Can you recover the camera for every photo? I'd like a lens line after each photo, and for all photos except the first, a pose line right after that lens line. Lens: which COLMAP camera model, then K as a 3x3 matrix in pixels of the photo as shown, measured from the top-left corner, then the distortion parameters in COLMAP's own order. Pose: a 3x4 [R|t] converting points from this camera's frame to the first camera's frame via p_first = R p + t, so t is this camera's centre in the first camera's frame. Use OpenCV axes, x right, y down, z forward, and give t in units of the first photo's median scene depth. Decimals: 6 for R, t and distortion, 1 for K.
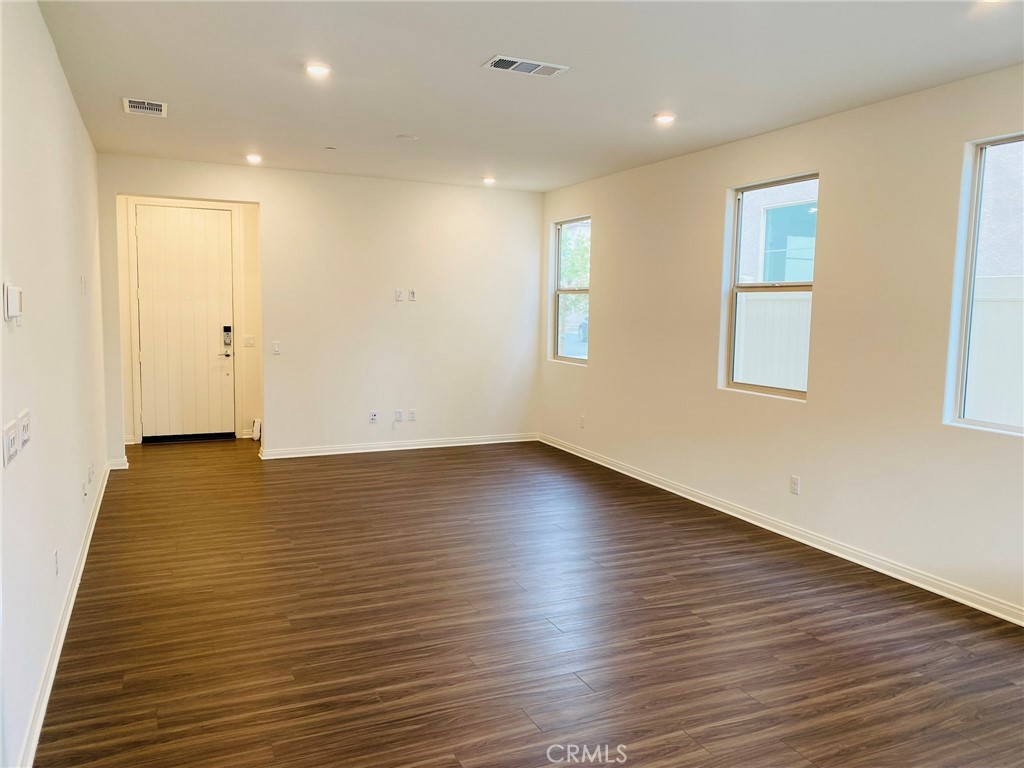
lens RADIAL K [[775.2, 0, 510.8], [0, 775.2, 388.9], [0, 0, 1]] dist [0.055911, -0.069016]
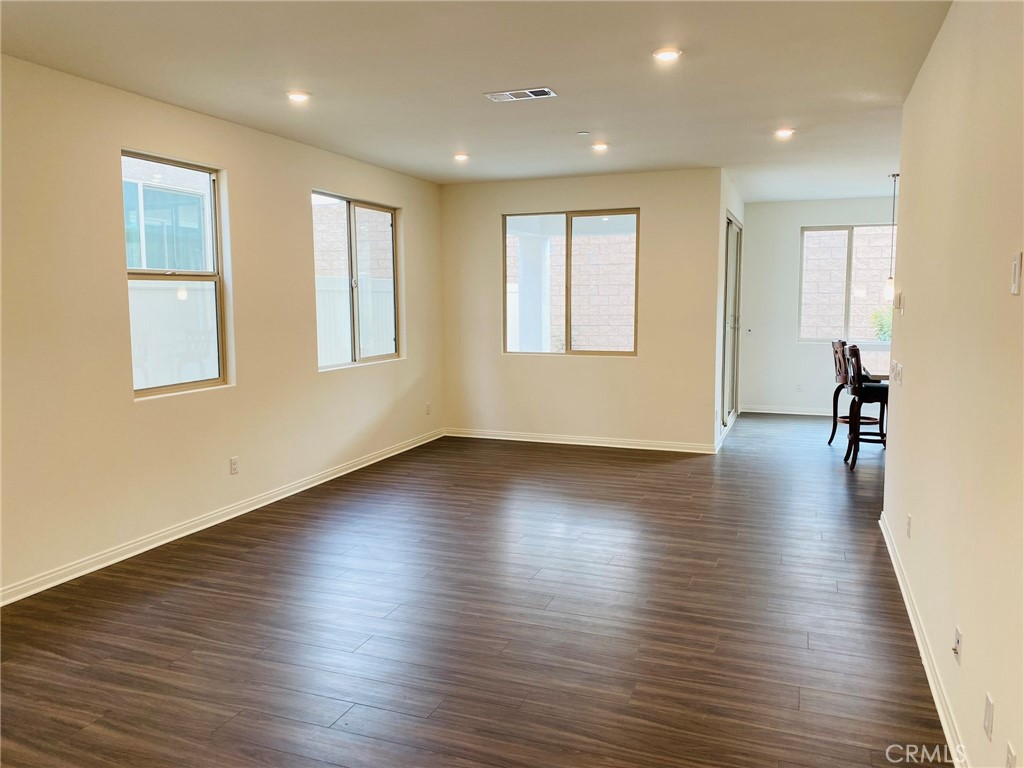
lens RADIAL K [[775.2, 0, 514.1], [0, 775.2, 379.5], [0, 0, 1]] dist [0.055911, -0.069016]
pose [[-0.702721, -0.087431, 0.706073, -0.604410], [0.074316, 0.977971, 0.195063, -0.159725], [-0.707574, 0.189548, -0.680743, 1.358601]]
